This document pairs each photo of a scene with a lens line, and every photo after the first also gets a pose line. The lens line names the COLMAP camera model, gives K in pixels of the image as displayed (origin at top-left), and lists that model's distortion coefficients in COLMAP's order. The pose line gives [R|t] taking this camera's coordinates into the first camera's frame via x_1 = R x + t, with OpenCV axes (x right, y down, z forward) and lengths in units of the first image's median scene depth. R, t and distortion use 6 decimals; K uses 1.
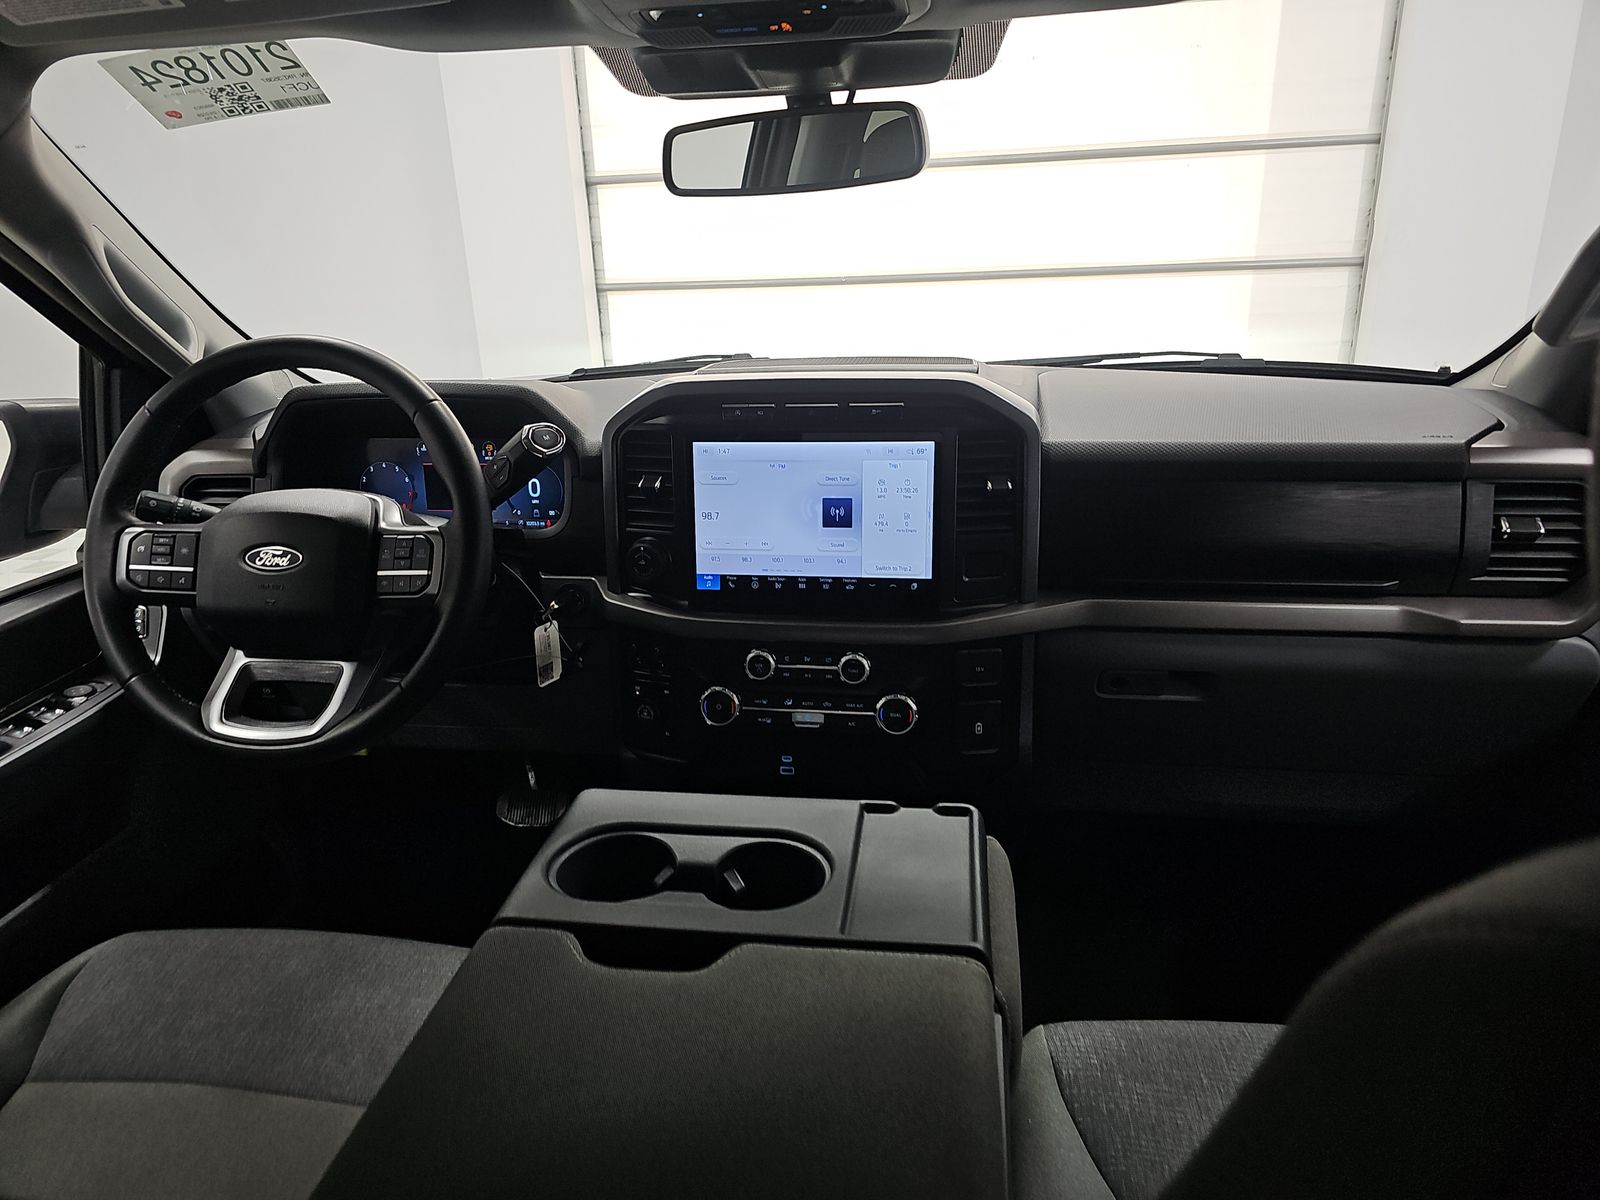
lens RADIAL K [[1065.6, 0, 790.5], [0, 1065.6, 610.2], [0, 0, 1]] dist [0.037947, -0.023761]
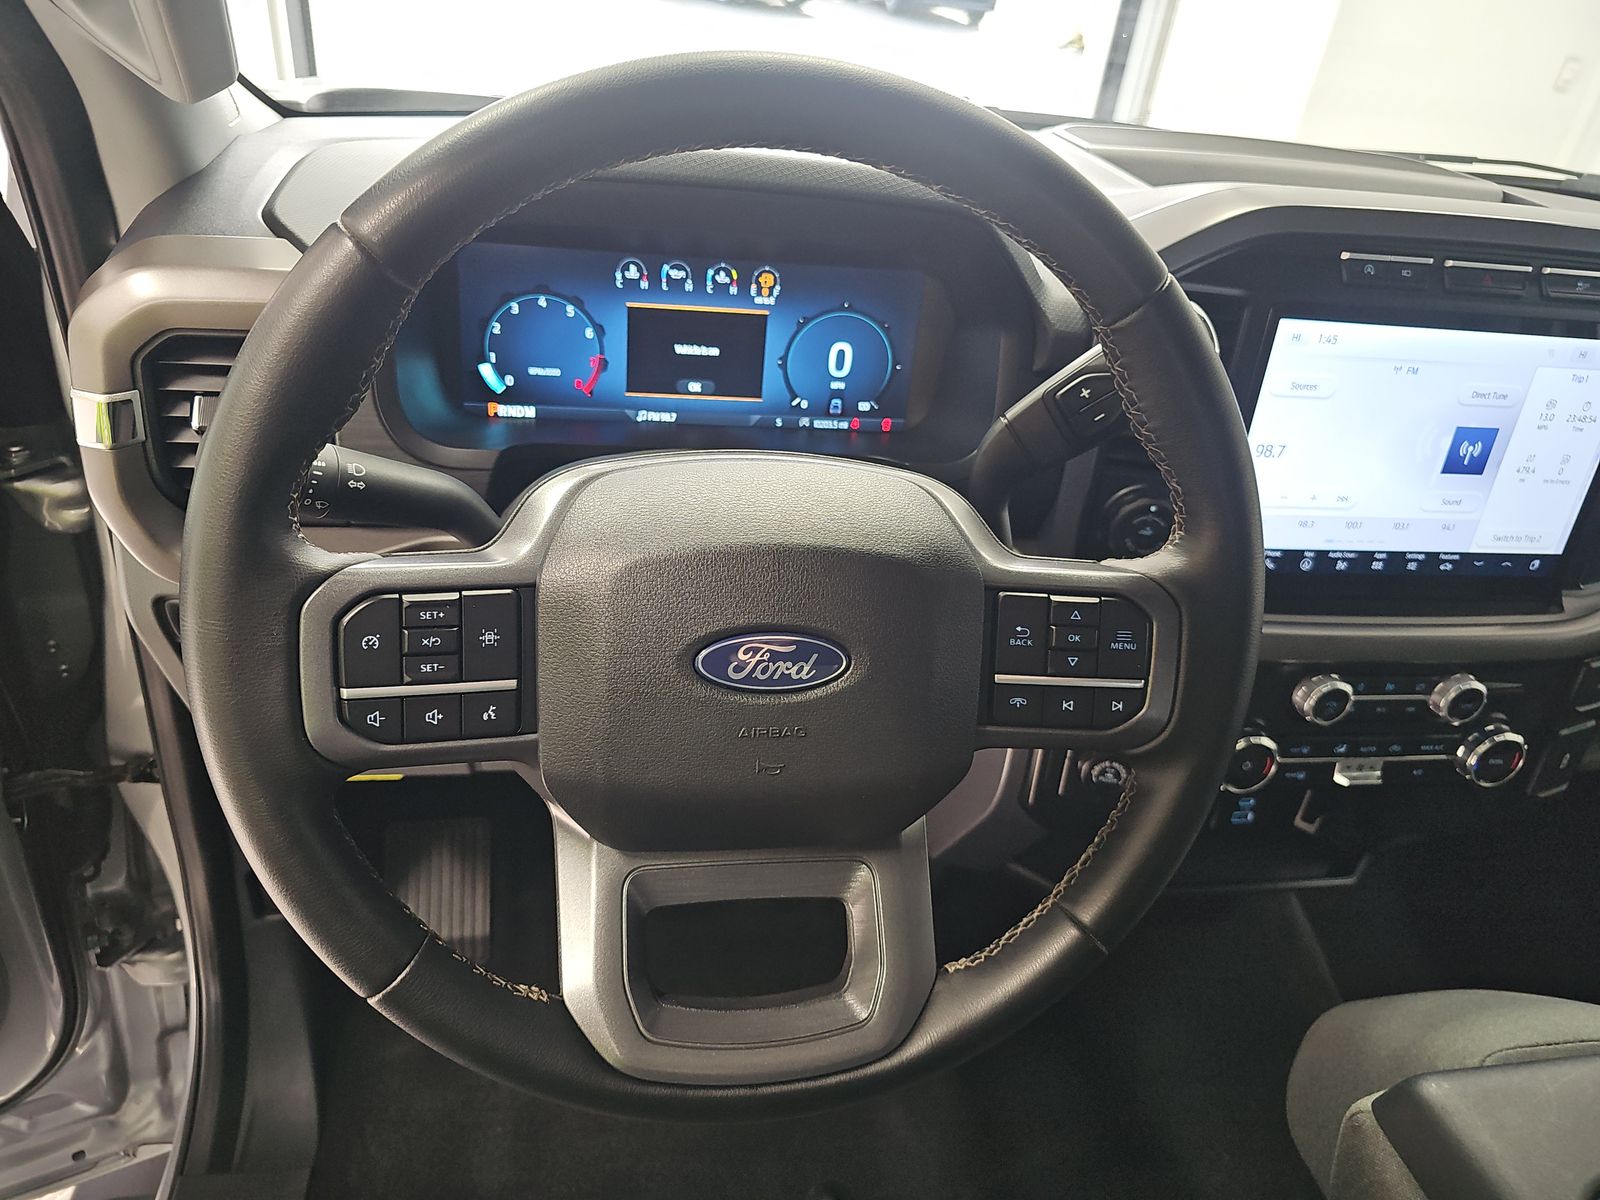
lens RADIAL K [[1065.6, 0, 804.0], [0, 1065.6, 606.5], [0, 0, 1]] dist [0.037947, -0.023761]
pose [[0.939478, -0.055645, 0.338061, -0.518060], [-0.027492, 0.971297, 0.236275, -0.139346], [-0.341505, -0.231269, 0.910982, 0.551755]]
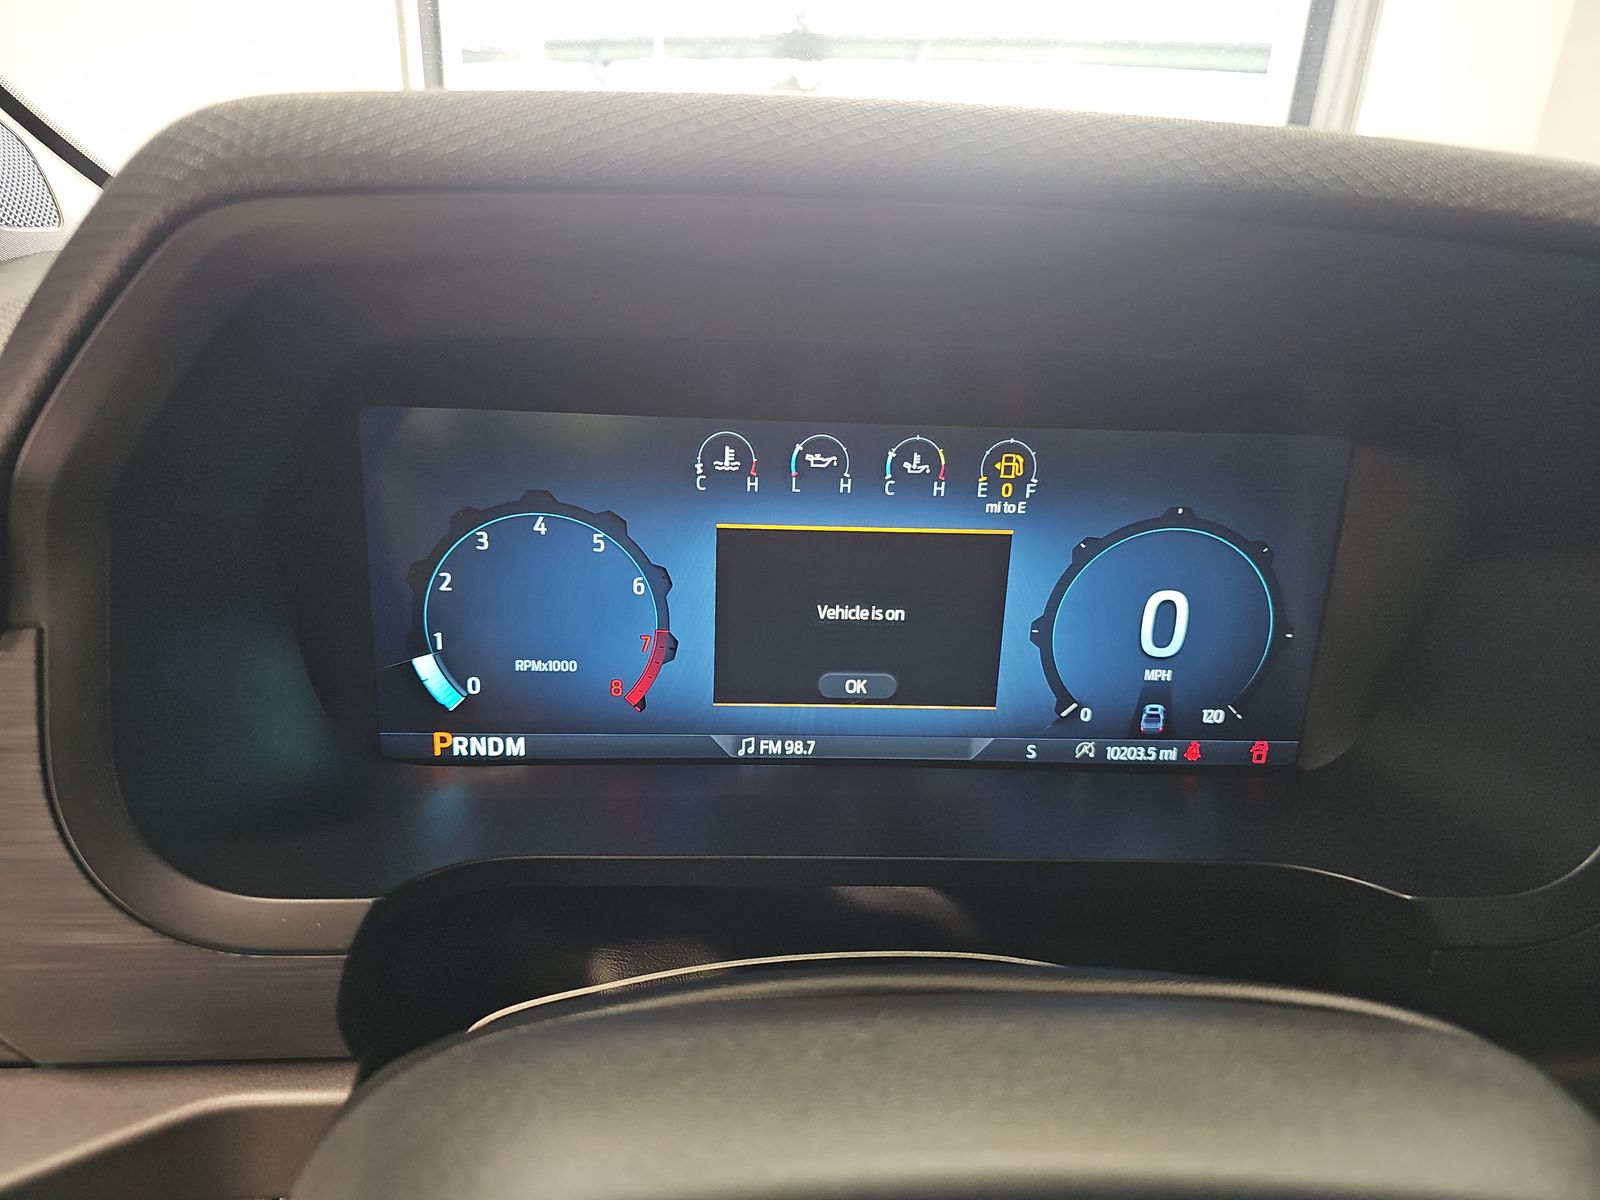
lens RADIAL K [[1065.6, 0, 804.0], [0, 1065.6, 596.2], [0, 0, 1]] dist [0.037947, -0.023761]
pose [[0.975716, -0.009107, 0.218851, -0.439225], [-0.001855, 0.998756, 0.049833, -0.154632], [-0.219032, -0.049029, 0.974485, 0.885450]]
